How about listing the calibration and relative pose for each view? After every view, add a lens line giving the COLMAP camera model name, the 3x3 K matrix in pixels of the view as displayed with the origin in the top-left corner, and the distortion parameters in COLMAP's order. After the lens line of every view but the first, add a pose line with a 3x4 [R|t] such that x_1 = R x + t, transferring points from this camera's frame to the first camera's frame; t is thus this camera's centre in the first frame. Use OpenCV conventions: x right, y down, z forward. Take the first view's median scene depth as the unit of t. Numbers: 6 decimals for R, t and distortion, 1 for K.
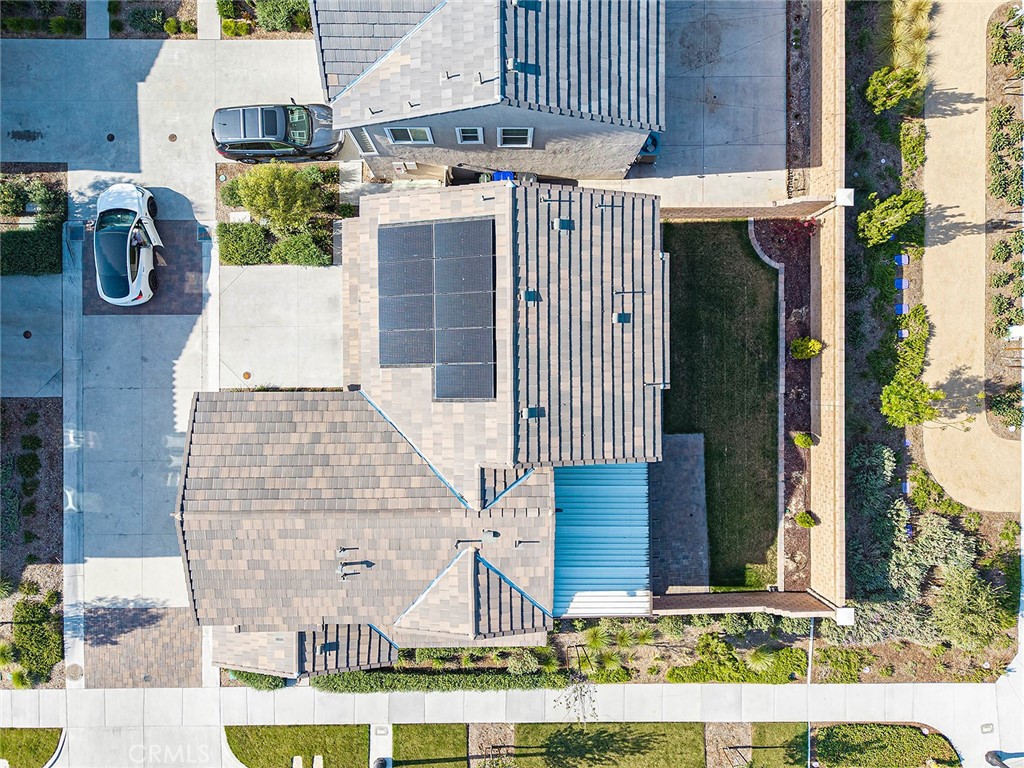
lens RADIAL K [[714.2, 0, 512.0], [0, 714.2, 384.0], [0, 0, 1]] dist [0.007795, -0.001444]
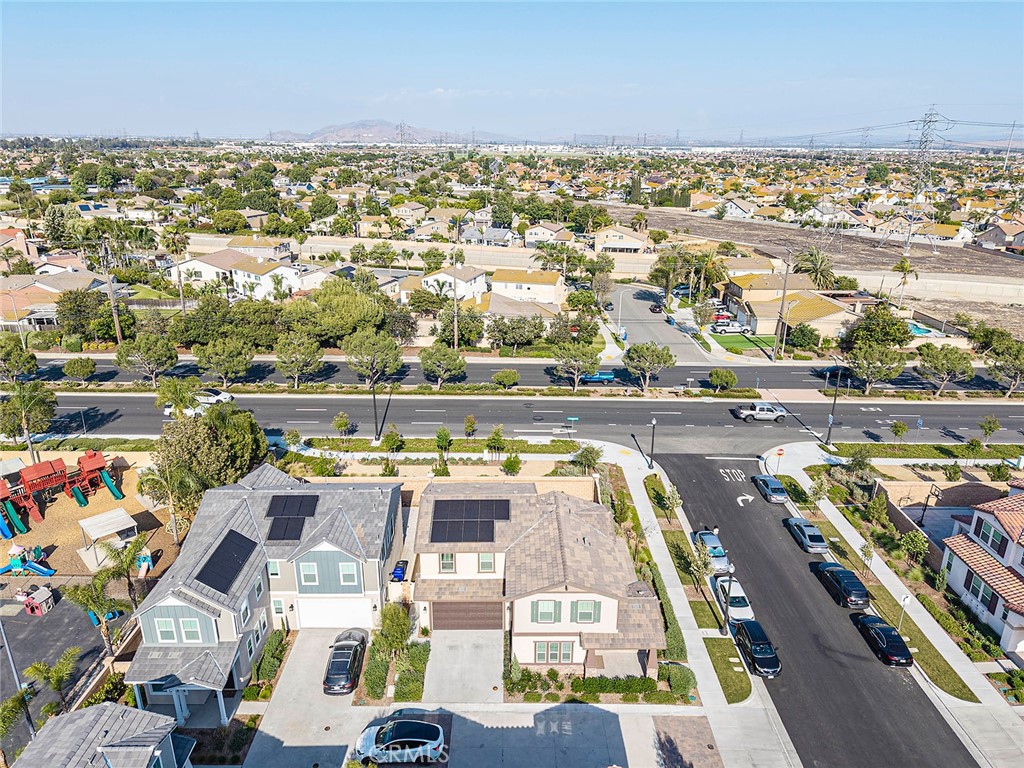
lens RADIAL K [[684.8, 0, 515.1], [0, 684.8, 381.4], [0, 0, 1]] dist [0.034294, -0.025104]
pose [[-0.003713, -0.345964, 0.938240, -1.574841], [0.999914, 0.010531, 0.007840, 0.012754], [-0.012593, 0.938189, 0.345895, -0.134897]]
